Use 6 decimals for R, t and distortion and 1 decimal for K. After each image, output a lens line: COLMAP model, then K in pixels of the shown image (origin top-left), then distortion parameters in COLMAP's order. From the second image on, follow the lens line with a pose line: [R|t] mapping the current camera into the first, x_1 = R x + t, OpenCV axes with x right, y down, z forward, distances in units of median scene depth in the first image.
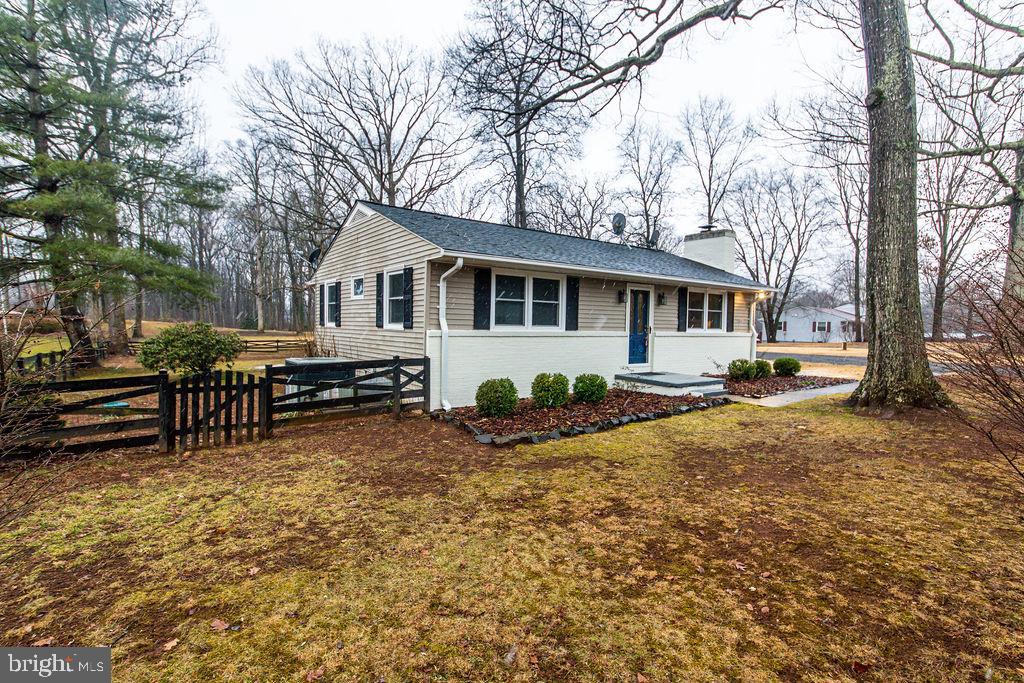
lens RADIAL K [[498.3, 0, 502.9], [0, 498.3, 334.3], [0, 0, 1]] dist [0.008581, -0.000404]
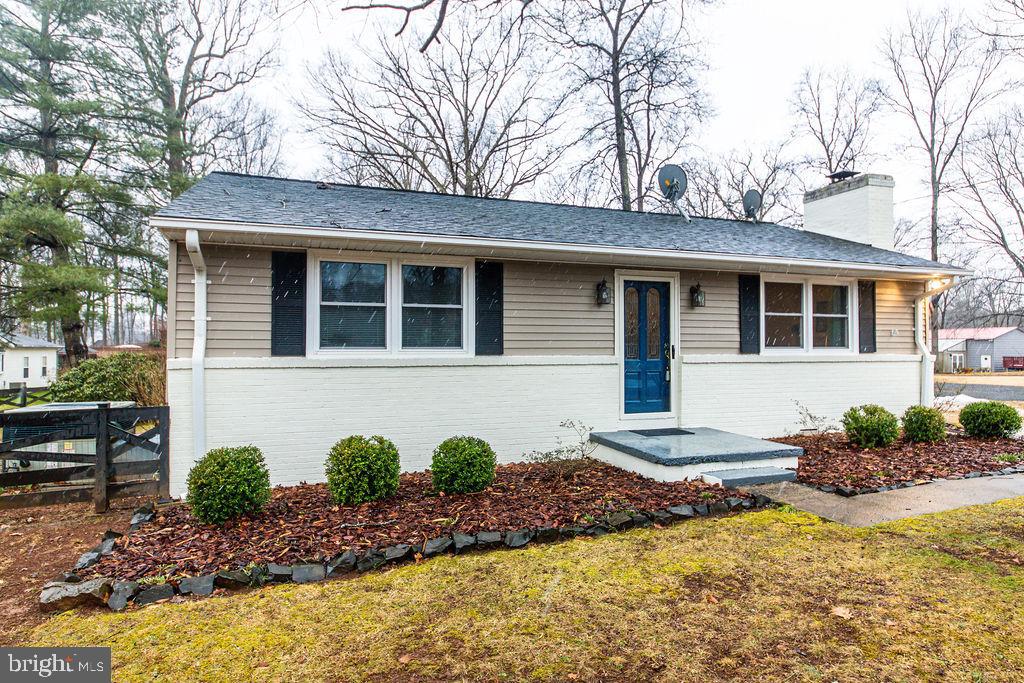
lens RADIAL K [[578.5, 0, 516.1], [0, 578.5, 336.6], [0, 0, 1]] dist [0.003969, 0.001110]
pose [[0.957994, -0.023563, -0.285818, 0.306025], [0.011549, 0.998980, -0.043650, 0.000353], [0.286555, 0.038515, 0.957289, 0.322756]]
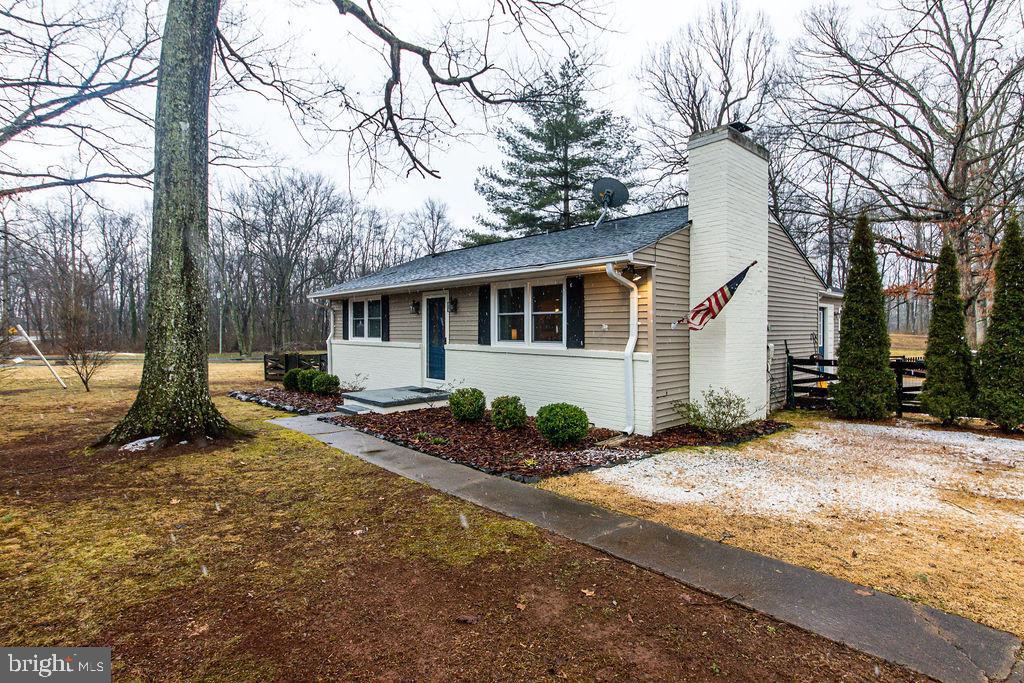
lens RADIAL K [[498.3, 0, 504.2], [0, 498.3, 335.4], [0, 0, 1]] dist [0.008581, -0.000404]
pose [[0.109827, -0.026099, -0.993608, 1.134195], [-0.044467, 0.998525, -0.031143, 0.001833], [0.992956, 0.047603, 0.108504, 0.984784]]
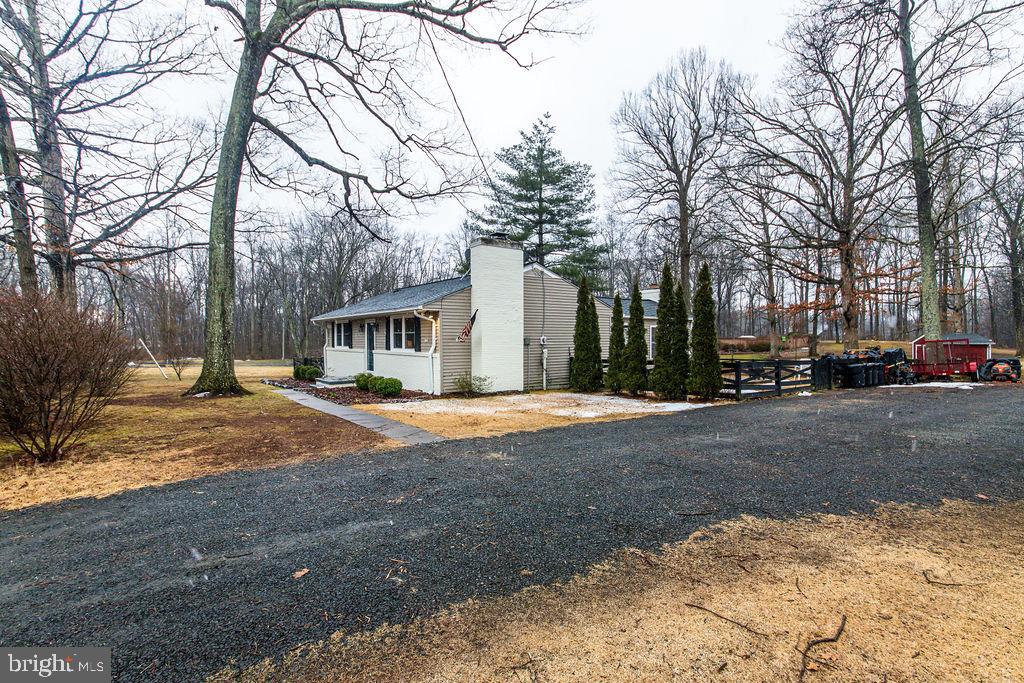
lens RADIAL K [[498.3, 0, 513.6], [0, 498.3, 343.8], [0, 0, 1]] dist [0.008581, -0.000404]
pose [[0.004481, -0.026499, -0.999639, 1.718640], [-0.044983, 0.998632, -0.026674, -0.003314], [0.998978, 0.045086, 0.003283, 1.371727]]
